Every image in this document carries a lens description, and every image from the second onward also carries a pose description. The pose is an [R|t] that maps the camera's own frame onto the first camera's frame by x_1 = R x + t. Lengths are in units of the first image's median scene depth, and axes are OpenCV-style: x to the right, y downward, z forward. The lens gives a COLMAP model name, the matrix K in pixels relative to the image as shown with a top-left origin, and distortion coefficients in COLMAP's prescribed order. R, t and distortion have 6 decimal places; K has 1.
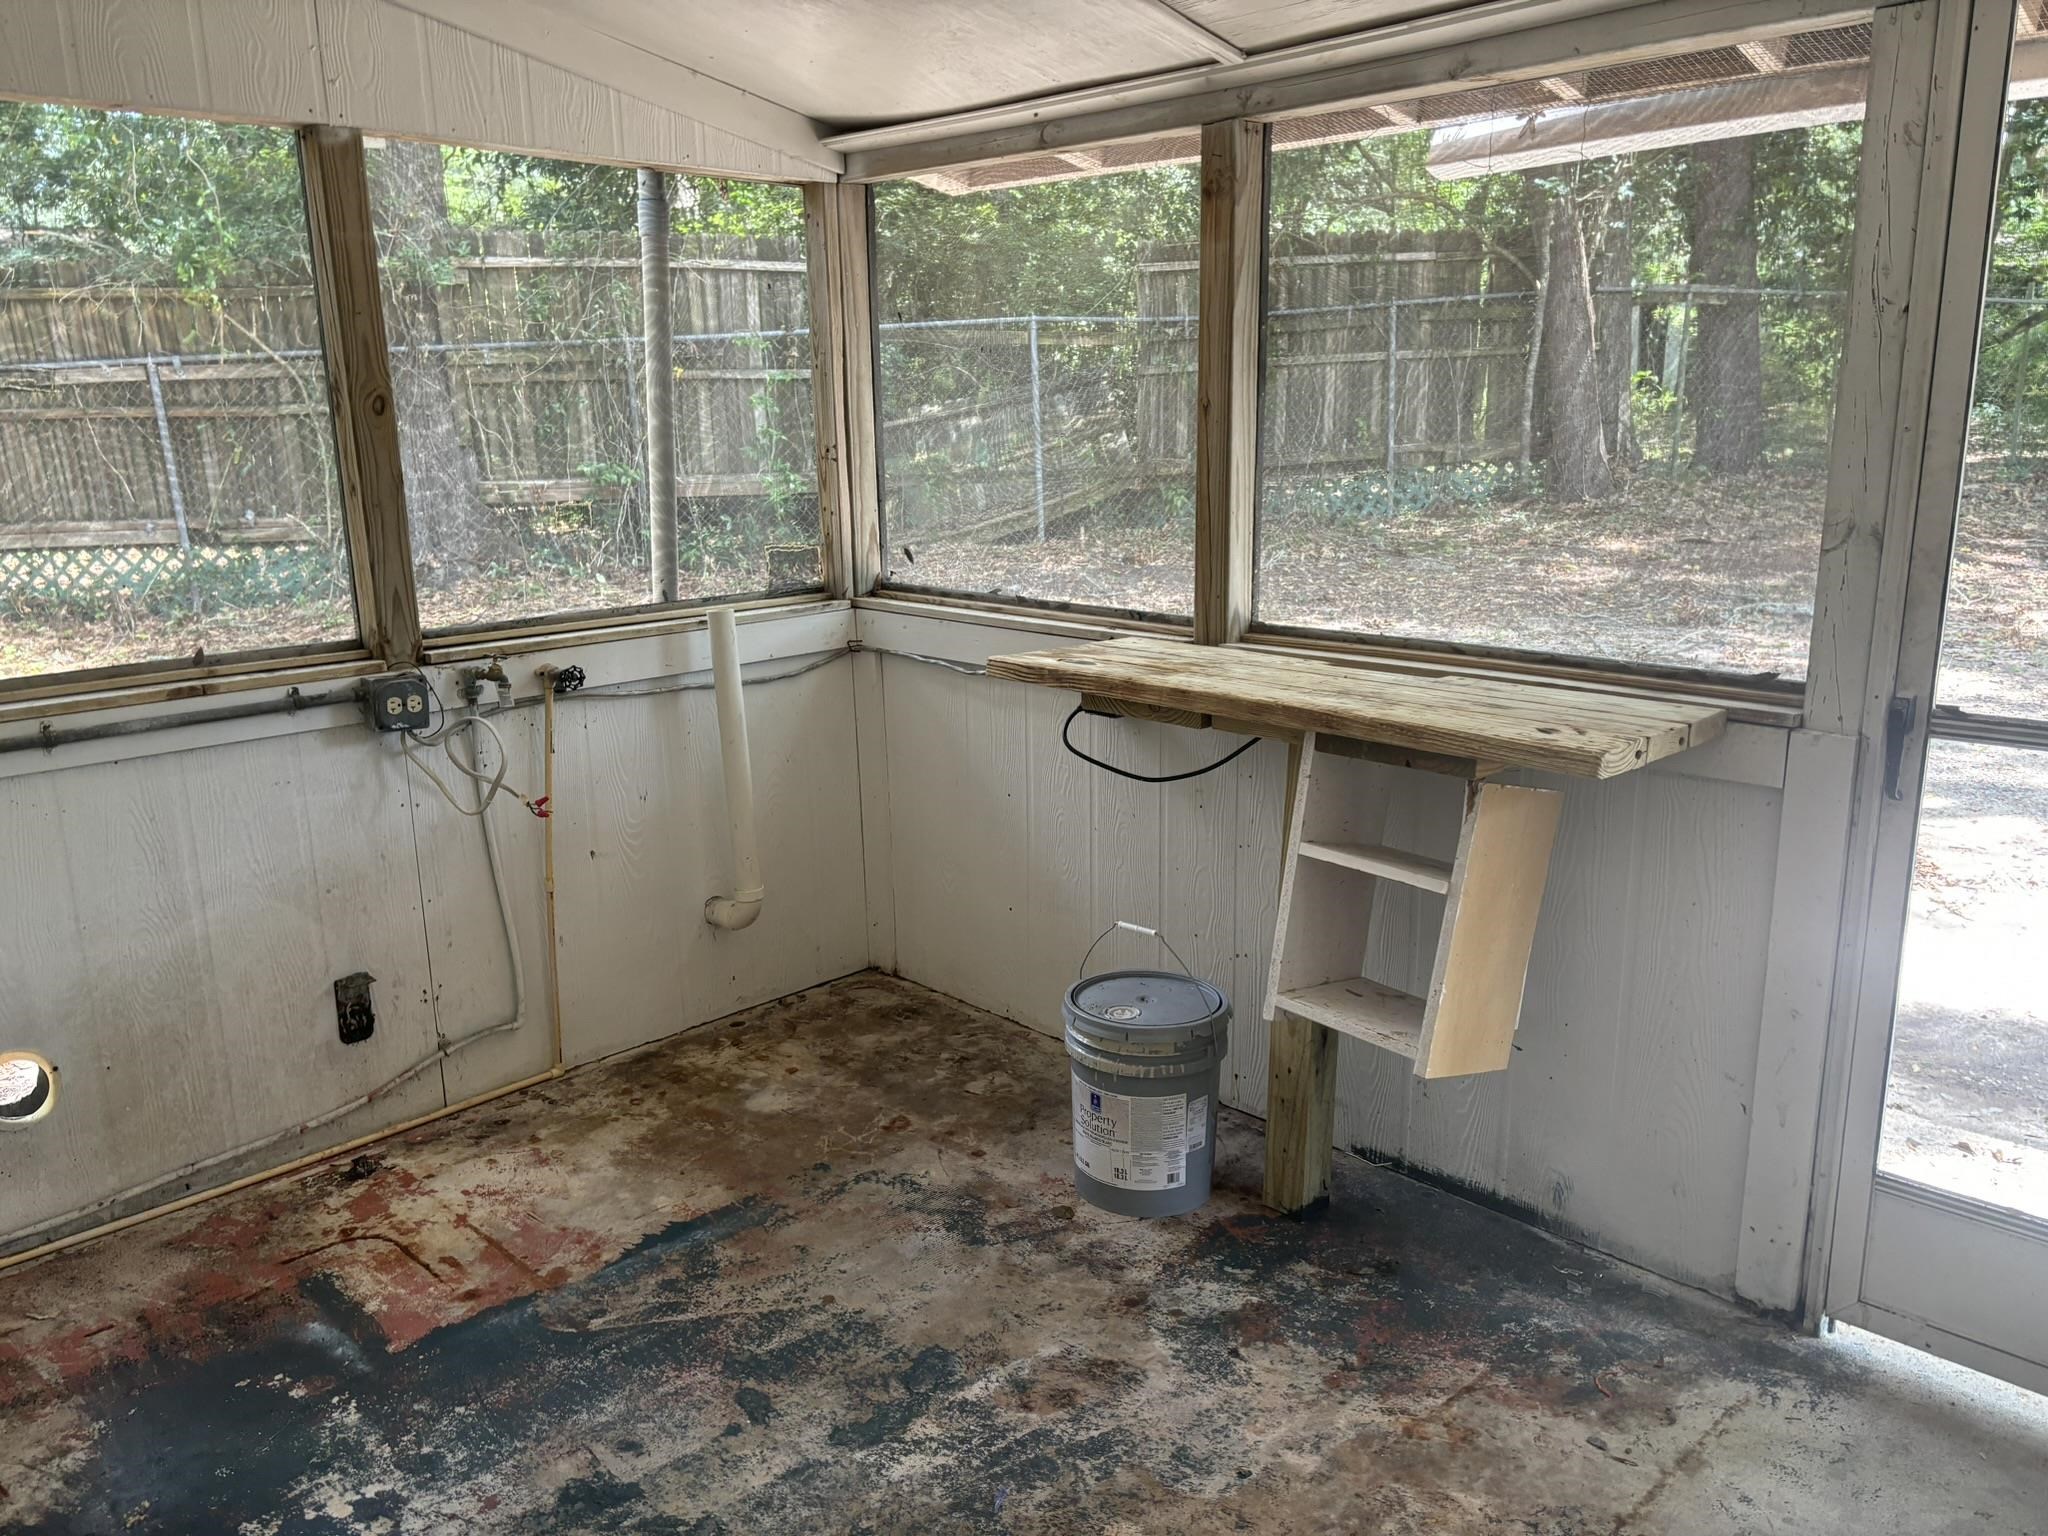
lens RADIAL K [[1536.7, 0, 1036.3], [0, 1536.7, 773.7], [0, 0, 1]] dist [0.028631, -0.037446]
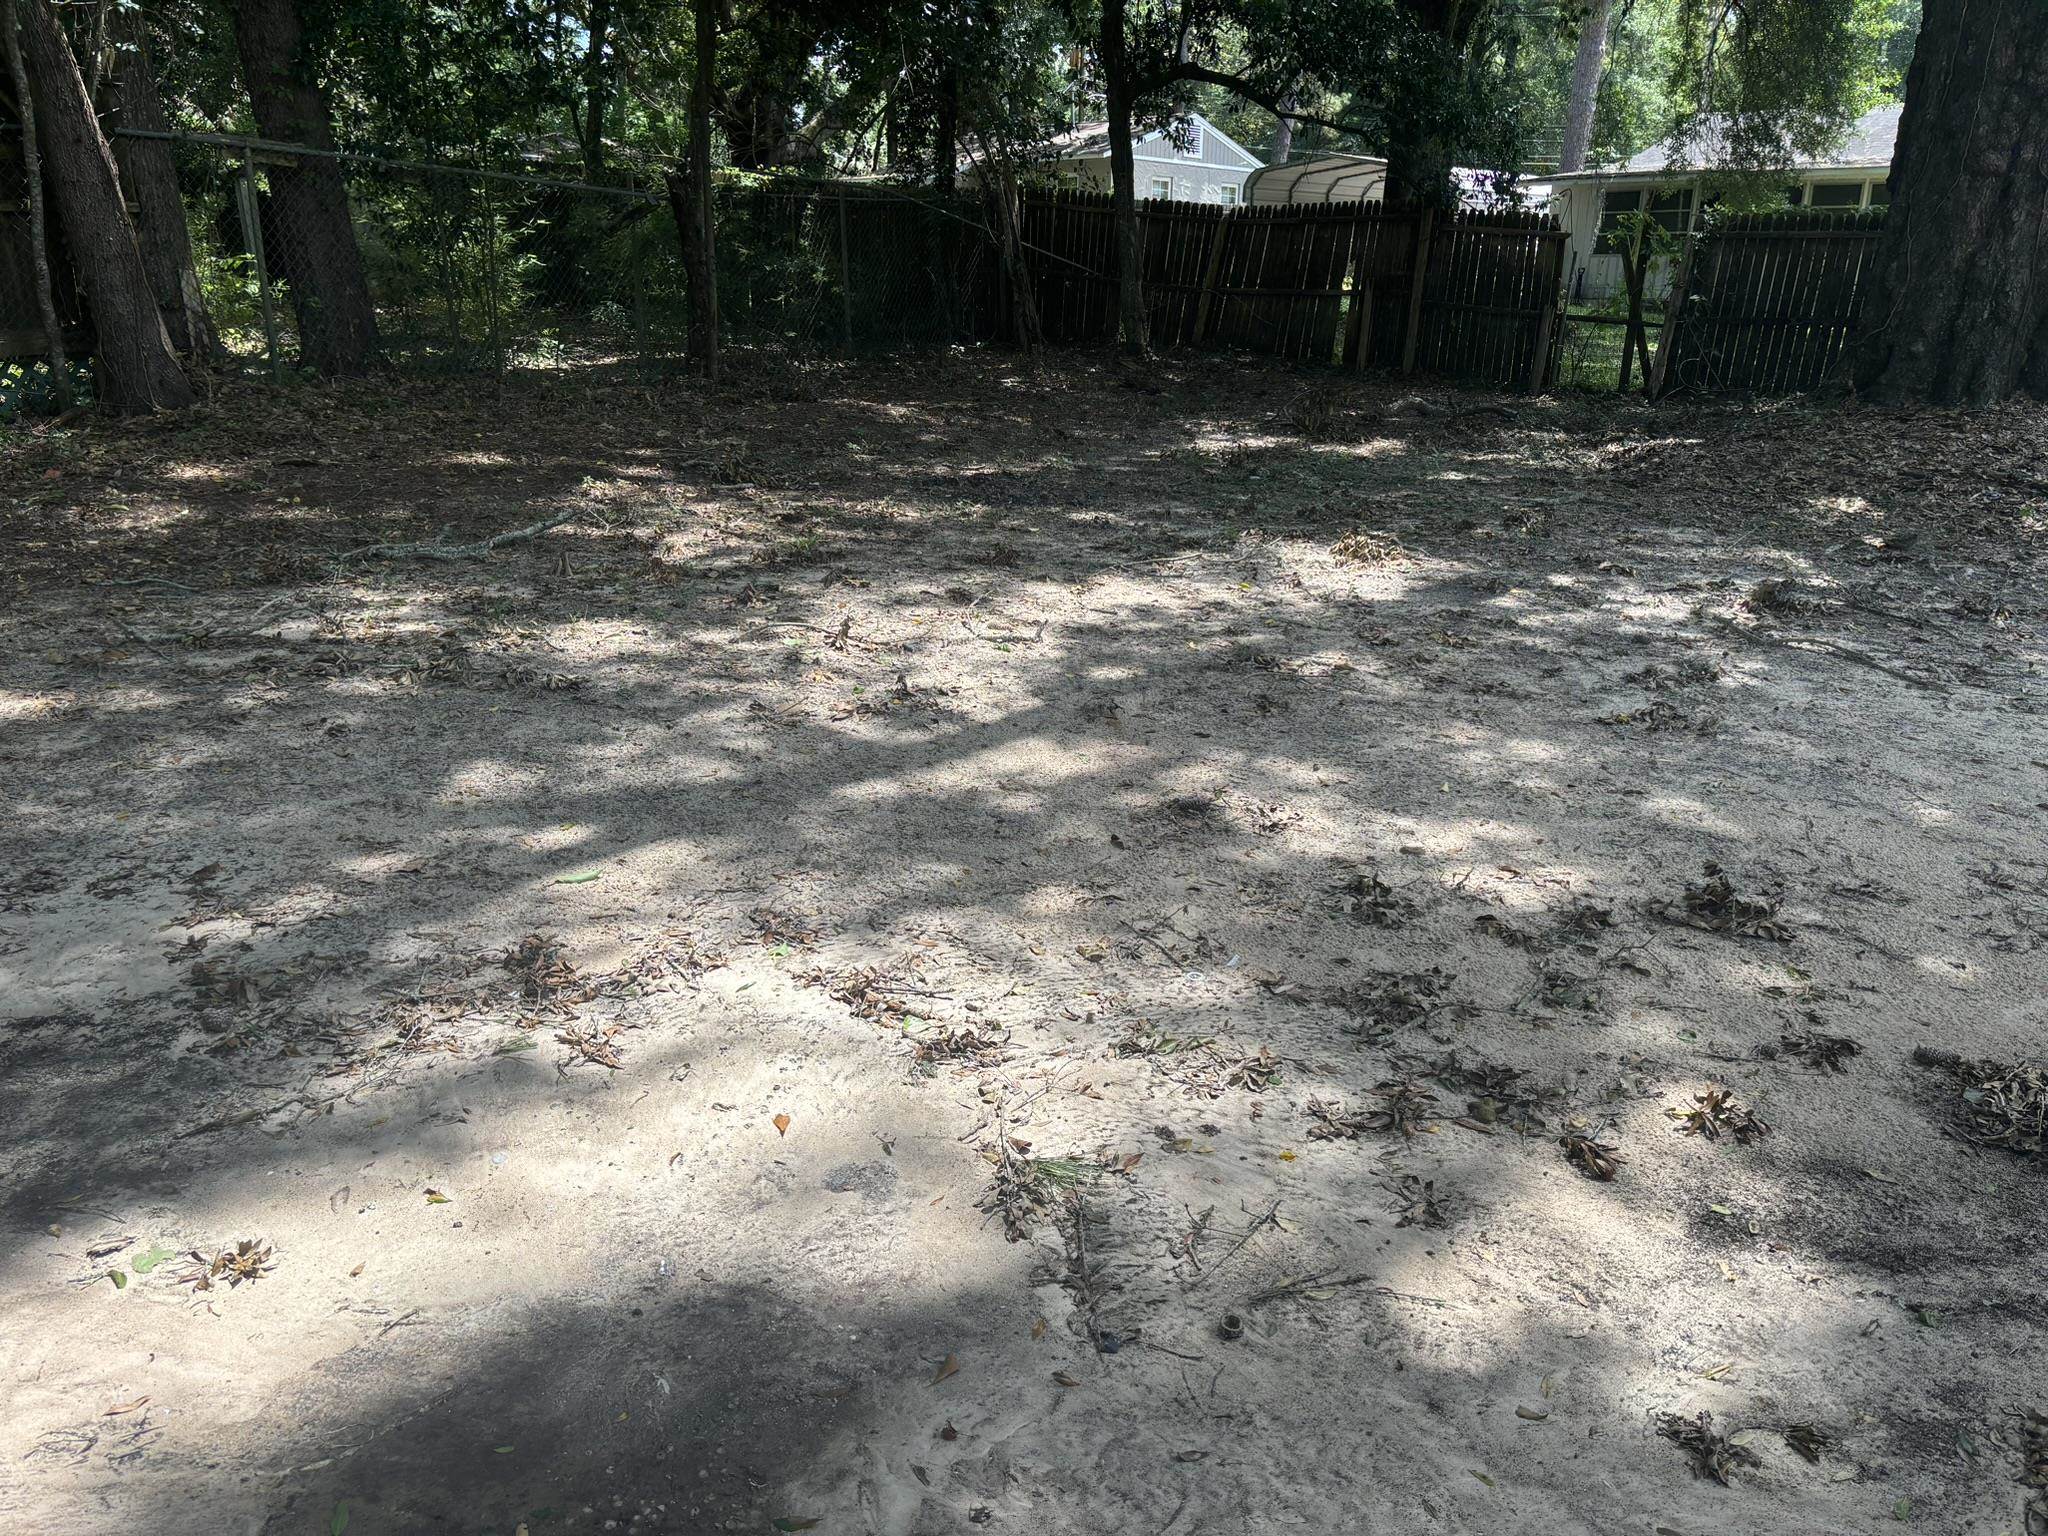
lens RADIAL K [[1536.7, 0, 1036.3], [0, 1536.7, 773.7], [0, 0, 1]] dist [0.028631, -0.037446]
pose [[0.708784, -0.178950, 0.682351, 0.133440], [0.135838, 0.983809, 0.116909, -0.037111], [-0.692224, 0.009826, 0.721616, 0.174200]]
